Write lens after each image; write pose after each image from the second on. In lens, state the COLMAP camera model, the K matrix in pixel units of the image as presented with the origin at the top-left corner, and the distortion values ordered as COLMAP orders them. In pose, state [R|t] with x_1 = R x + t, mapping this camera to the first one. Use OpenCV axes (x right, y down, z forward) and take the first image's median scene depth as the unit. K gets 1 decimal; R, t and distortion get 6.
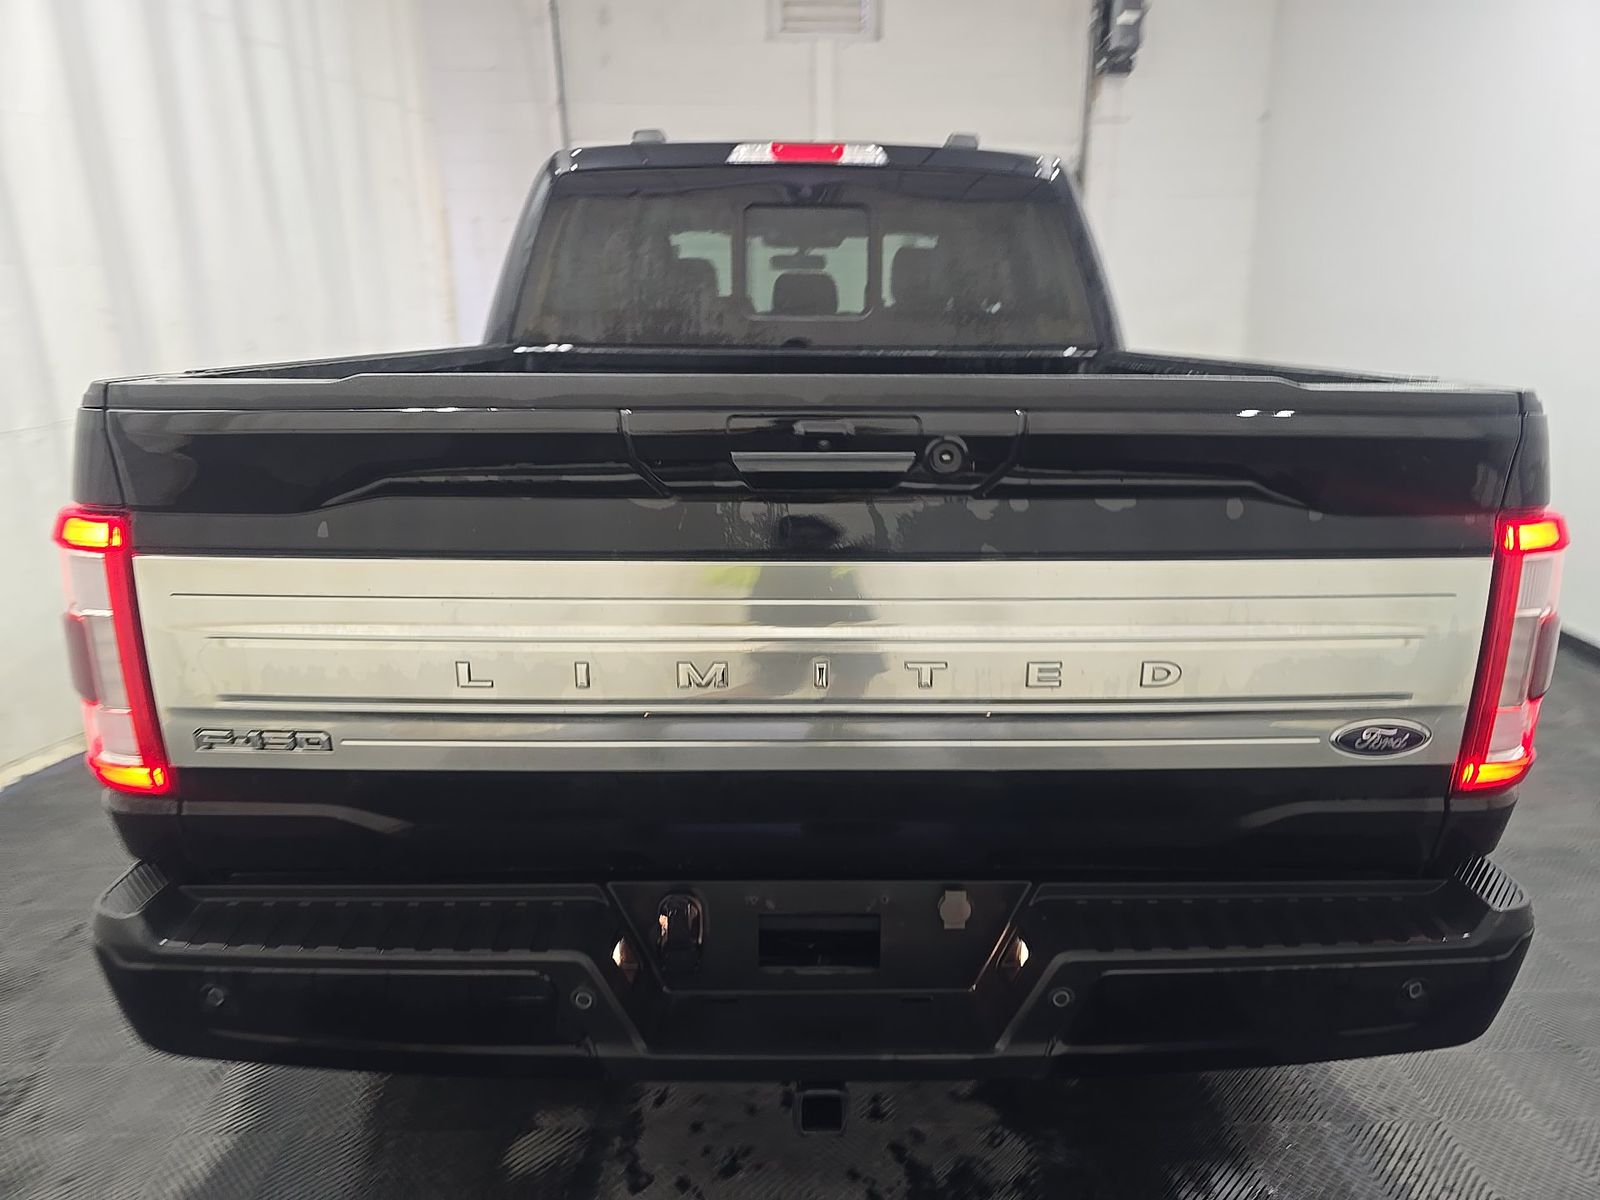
lens RADIAL K [[1038.7, 0, 829.8], [0, 1038.7, 598.0], [0, 0, 1]] dist [0.006794, 0.002462]
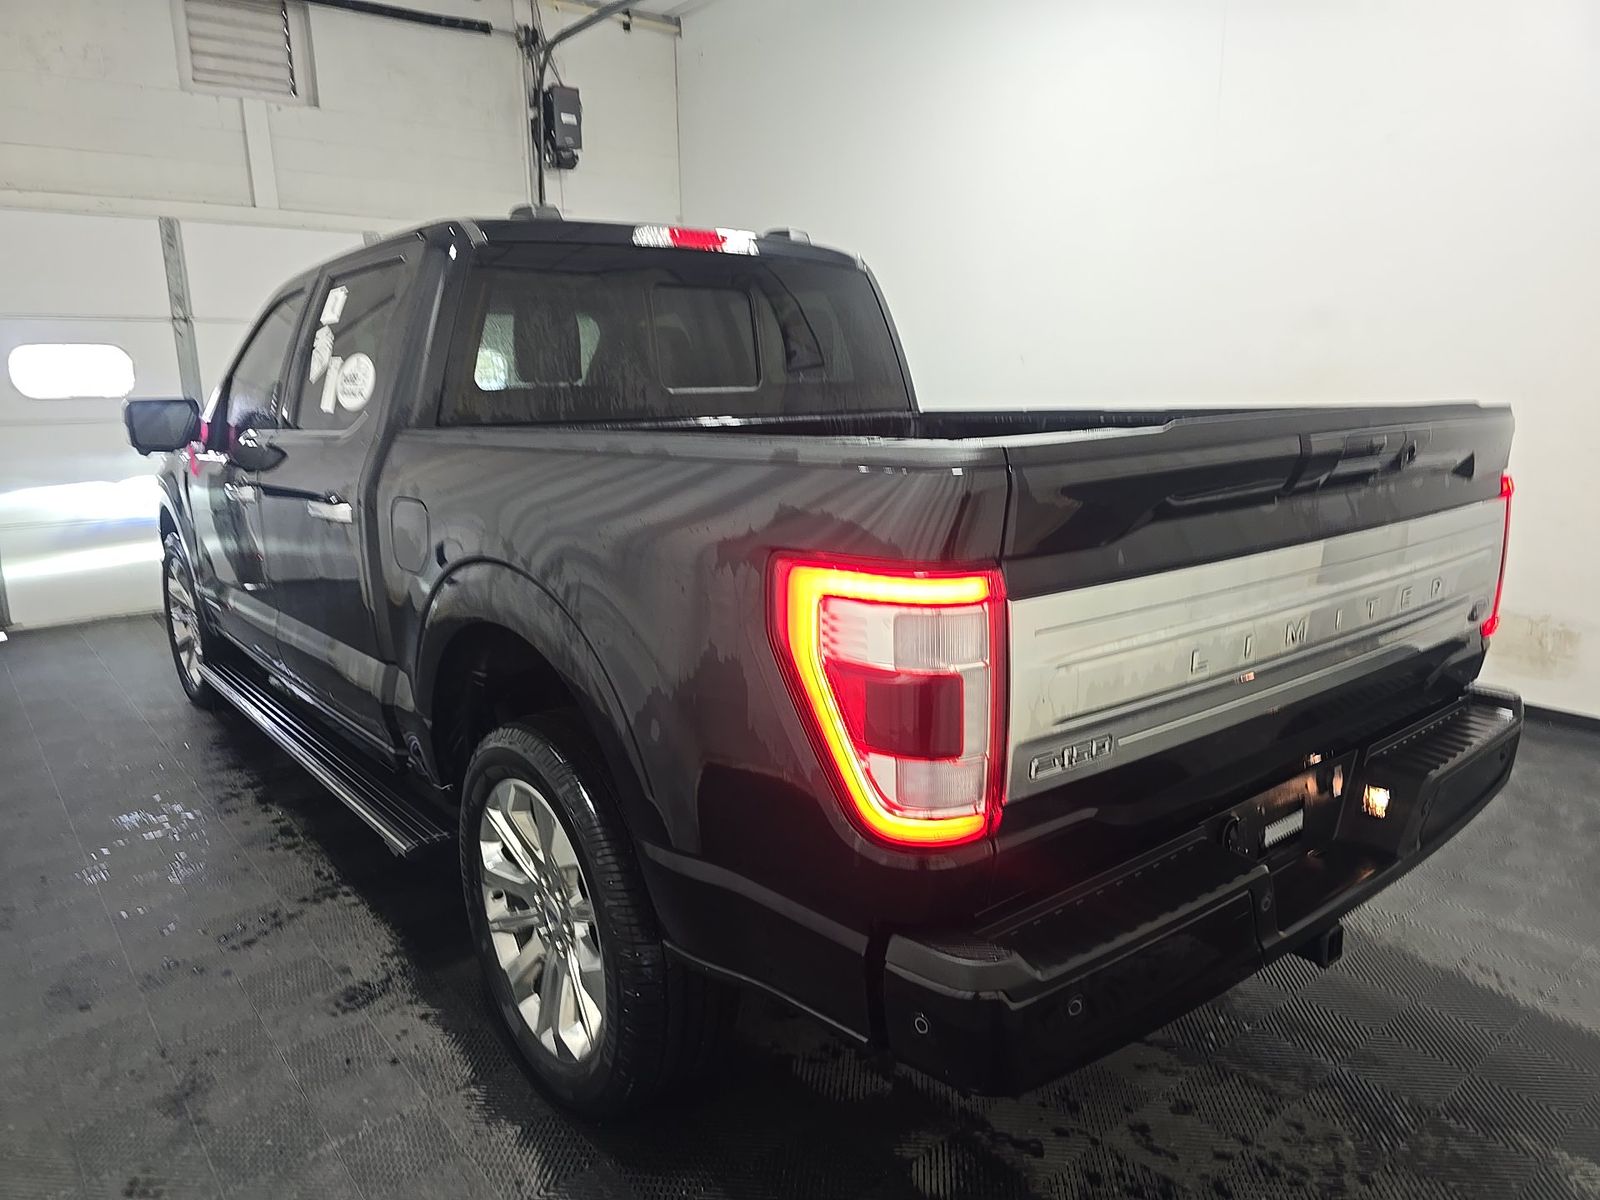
lens RADIAL K [[1038.7, 0, 829.8], [0, 1038.7, 598.0], [0, 0, 1]] dist [0.006794, 0.002462]
pose [[0.798428, -0.143002, 0.584861, -0.593117], [0.184633, 0.982737, -0.011767, -0.027591], [-0.573082, 0.117380, 0.811048, 0.099531]]
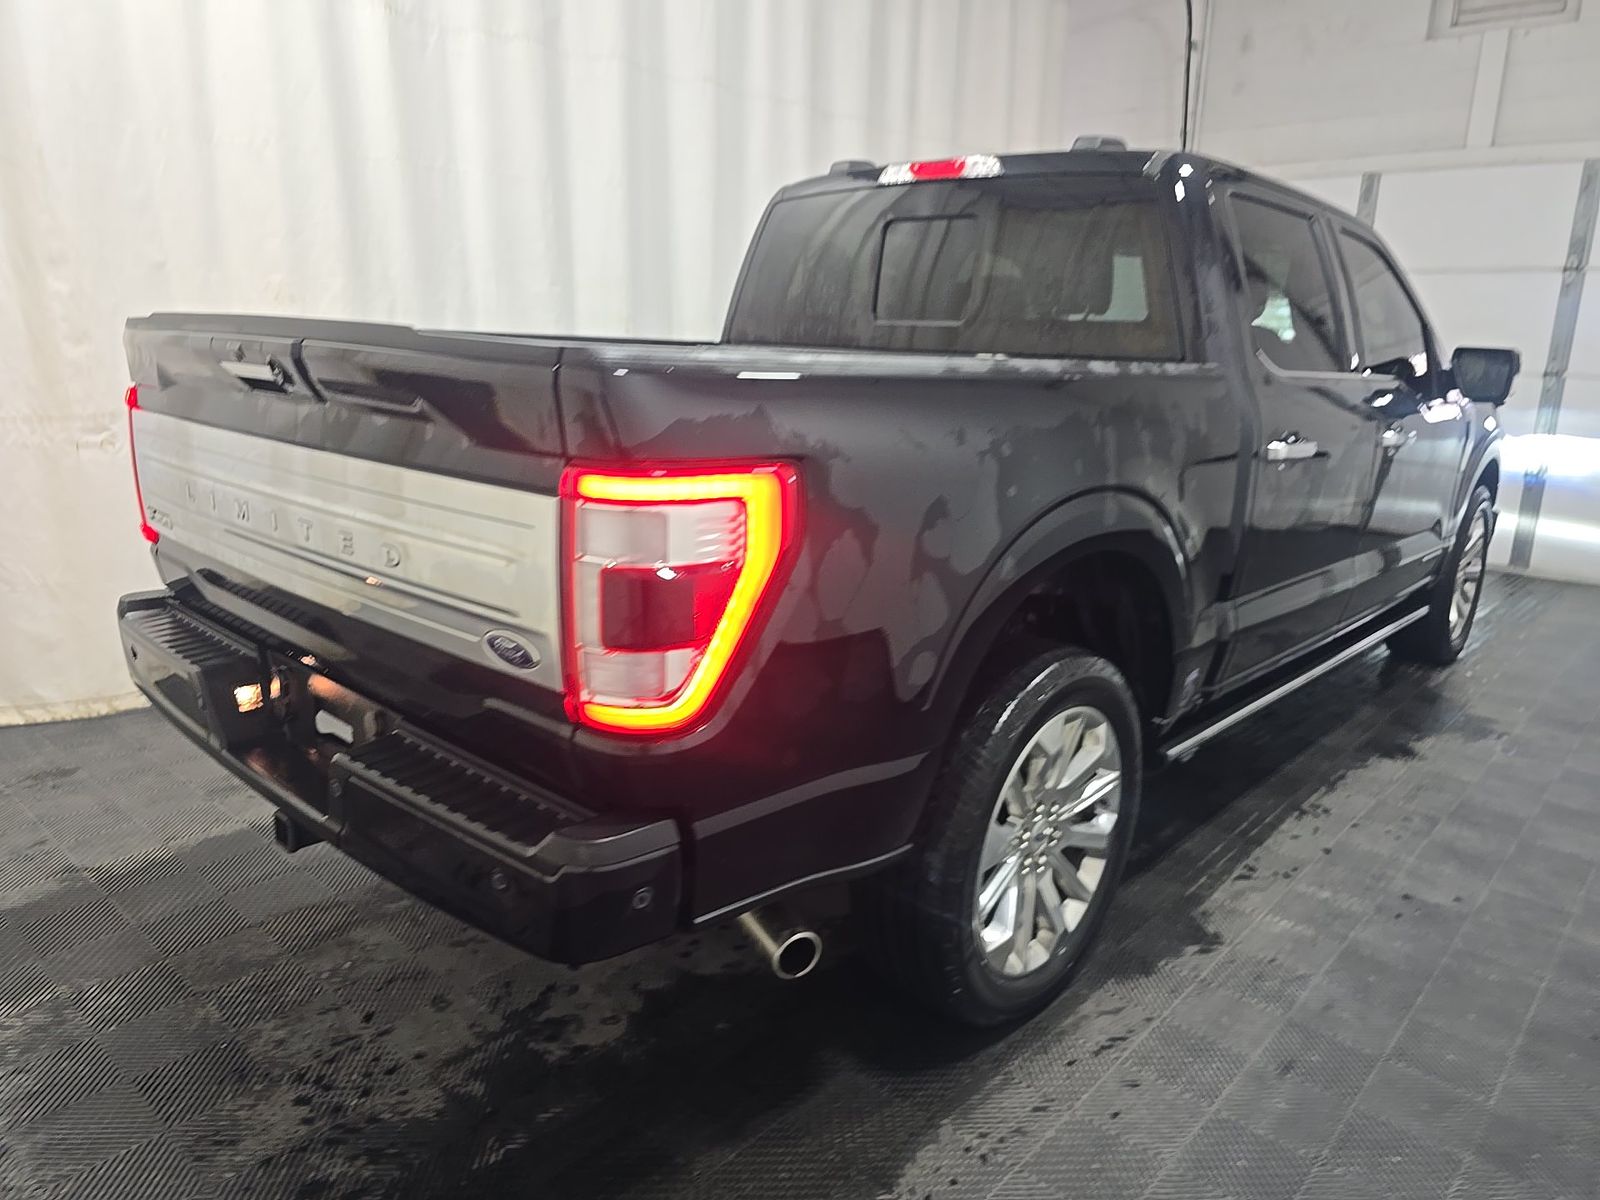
lens RADIAL K [[1038.7, 0, 829.8], [0, 1038.7, 598.0], [0, 0, 1]] dist [0.006794, 0.002462]
pose [[0.762946, 0.176227, -0.621978, 0.636954], [-0.197532, 0.979662, 0.035270, -0.012762], [0.615544, 0.095952, 0.782240, 0.139802]]
